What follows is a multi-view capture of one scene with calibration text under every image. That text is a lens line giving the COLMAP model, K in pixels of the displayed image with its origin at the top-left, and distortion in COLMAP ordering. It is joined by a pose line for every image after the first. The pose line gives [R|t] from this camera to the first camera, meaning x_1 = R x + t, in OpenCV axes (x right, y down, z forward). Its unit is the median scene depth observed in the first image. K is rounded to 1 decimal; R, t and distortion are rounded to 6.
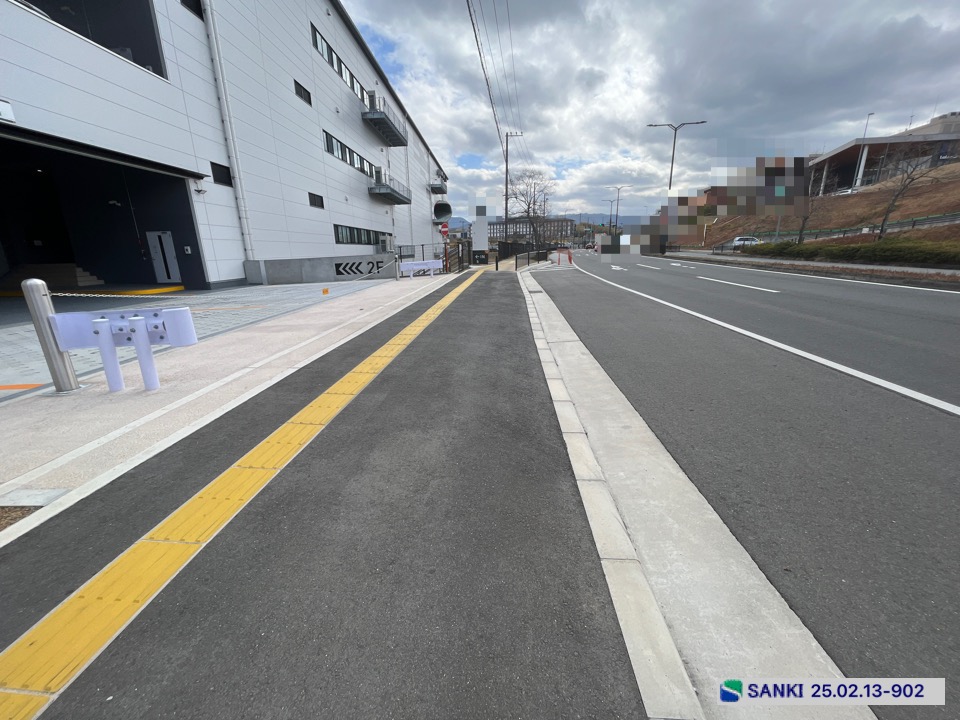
lens RADIAL K [[386.5, 0, 465.1], [0, 386.5, 358.6], [0, 0, 1]] dist [0.033169, 0.000018]
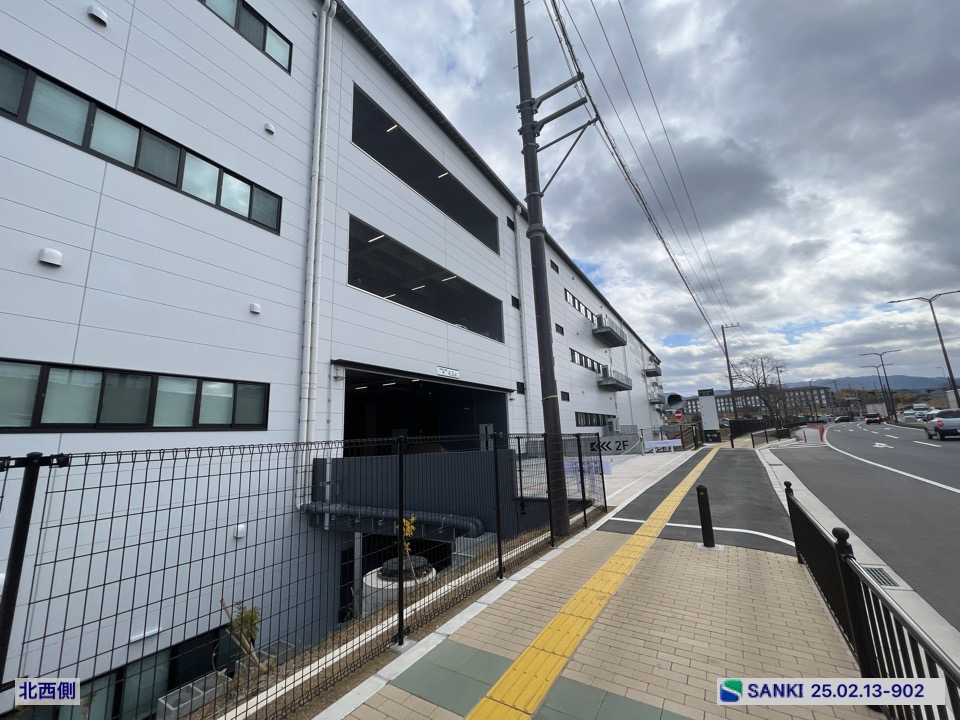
lens RADIAL K [[393.6, 0, 484.4], [0, 393.6, 356.9], [0, 0, 1]] dist [0.010563, 0.000050]
pose [[0.897629, -0.104665, -0.428145, -0.030181], [-0.093774, 0.903804, -0.417546, 0.042933], [0.430662, 0.414950, 0.801465, -0.177488]]
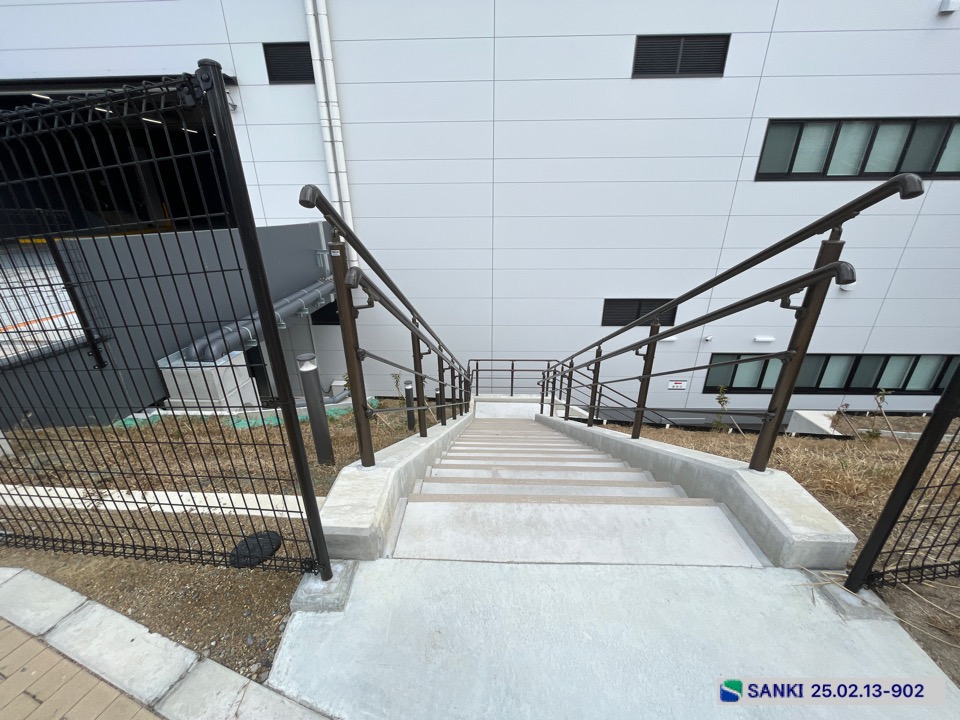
lens RADIAL K [[378.6, 0, 480.0], [0, 378.6, 360.0], [0, 0, 1]] dist [-0.008523, 0.000031]
pose [[0.042737, 0.411692, -0.910320, 0.029263], [-0.260418, 0.884246, 0.387674, -0.178434], [0.964550, 0.220496, 0.145002, 0.616036]]
